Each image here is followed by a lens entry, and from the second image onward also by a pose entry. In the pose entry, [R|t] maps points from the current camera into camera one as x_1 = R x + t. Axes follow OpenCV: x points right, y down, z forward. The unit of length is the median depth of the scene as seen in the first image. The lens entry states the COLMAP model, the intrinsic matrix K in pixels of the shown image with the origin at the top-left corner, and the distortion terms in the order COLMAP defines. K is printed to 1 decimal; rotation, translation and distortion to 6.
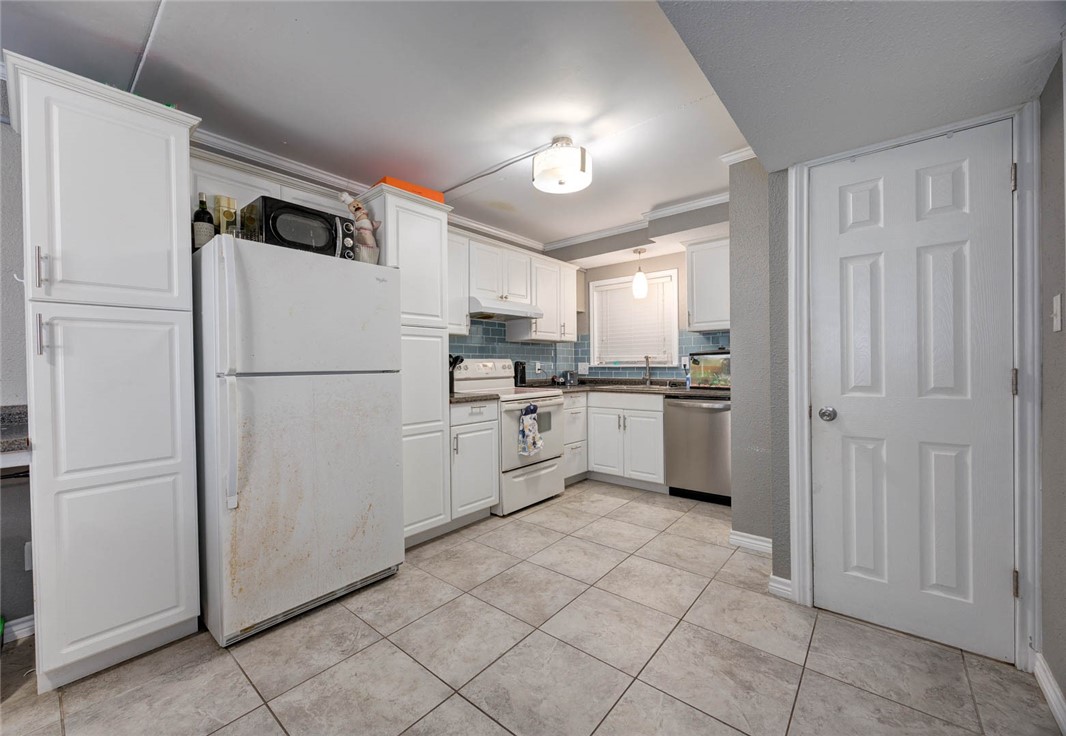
lens RADIAL K [[425.8, 0, 516.9], [0, 425.8, 368.9], [0, 0, 1]] dist [0.000246, 0.000115]
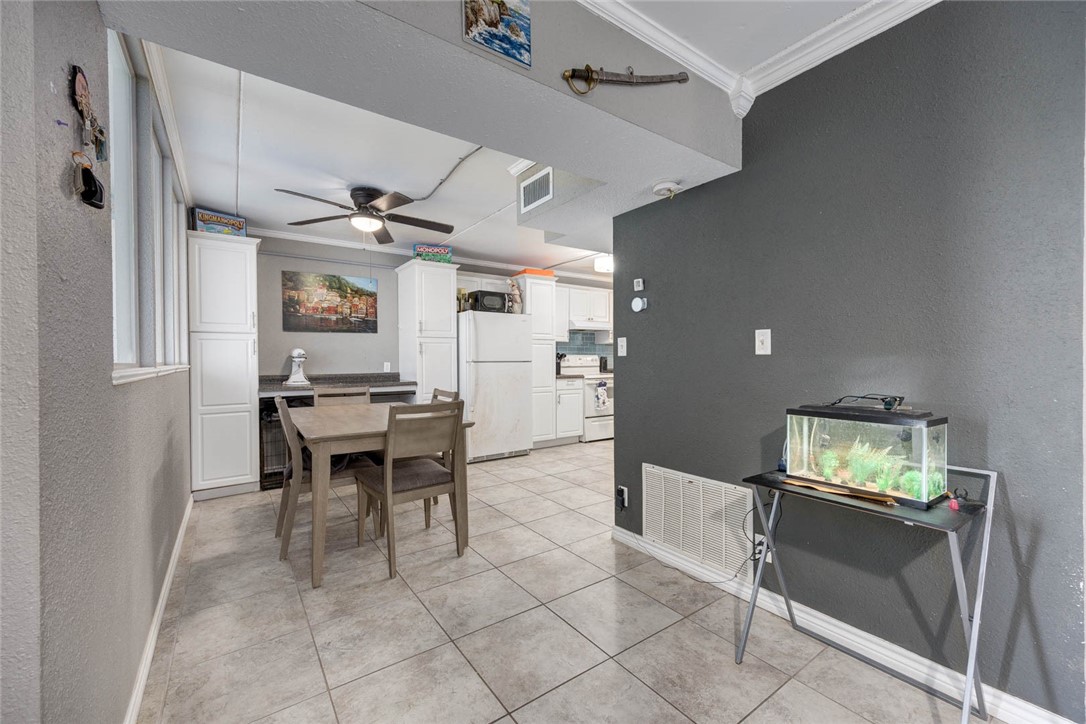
lens RADIAL K [[440.5, 0, 547.3], [0, 440.5, 362.1], [0, 0, 1]] dist [0.009969, -0.000425]
pose [[0.973821, 0.009455, -0.227118, 0.210958], [-0.009286, 0.999955, 0.001814, 0.002774], [0.227125, 0.000343, 0.973866, -0.785754]]
